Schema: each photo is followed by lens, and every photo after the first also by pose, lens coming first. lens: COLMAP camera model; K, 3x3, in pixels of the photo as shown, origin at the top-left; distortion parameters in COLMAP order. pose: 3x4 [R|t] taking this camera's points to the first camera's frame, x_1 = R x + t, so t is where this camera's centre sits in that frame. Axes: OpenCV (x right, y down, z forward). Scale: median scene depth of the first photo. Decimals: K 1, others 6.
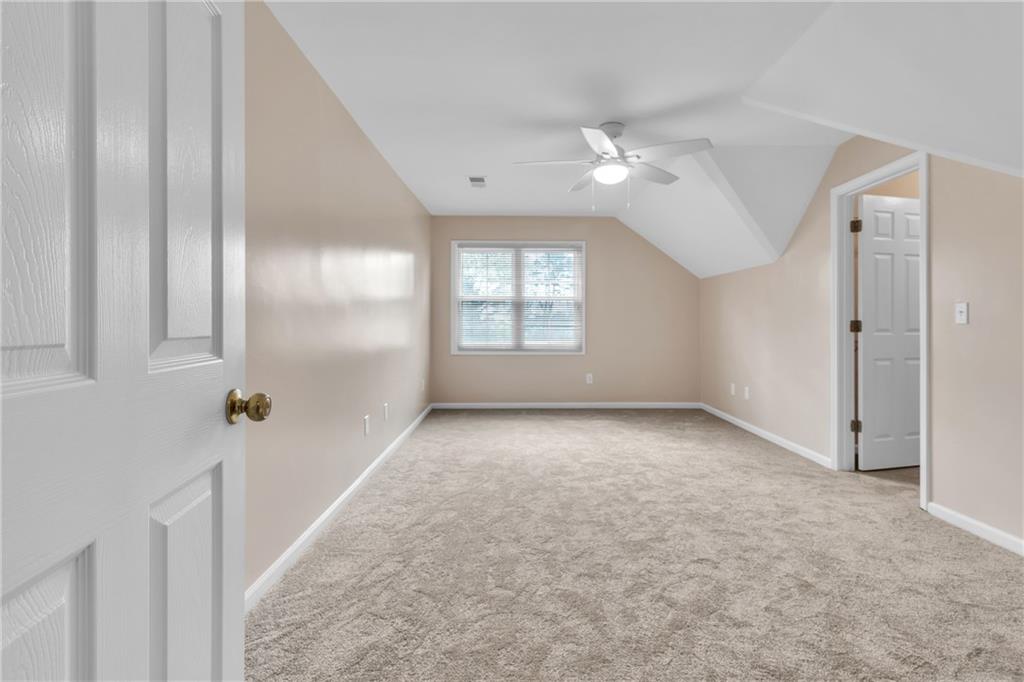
lens RADIAL K [[491.3, 0, 520.0], [0, 491.3, 326.8], [0, 0, 1]] dist [0.021854, -0.000410]
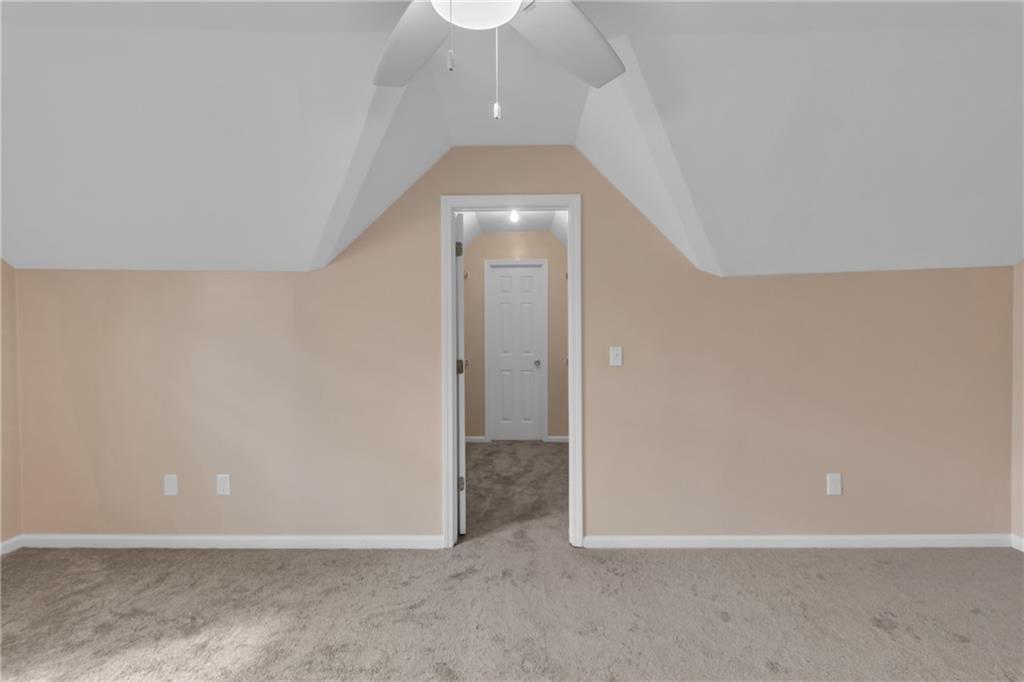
lens RADIAL K [[491.3, 0, 520.0], [0, 491.3, 326.8], [0, 0, 1]] dist [0.021854, -0.000410]
pose [[0.018978, 0.006184, 0.999801, -0.168398], [0.005464, 0.999965, -0.006289, -0.064561], [-0.999805, 0.005582, 0.018943, 0.882392]]
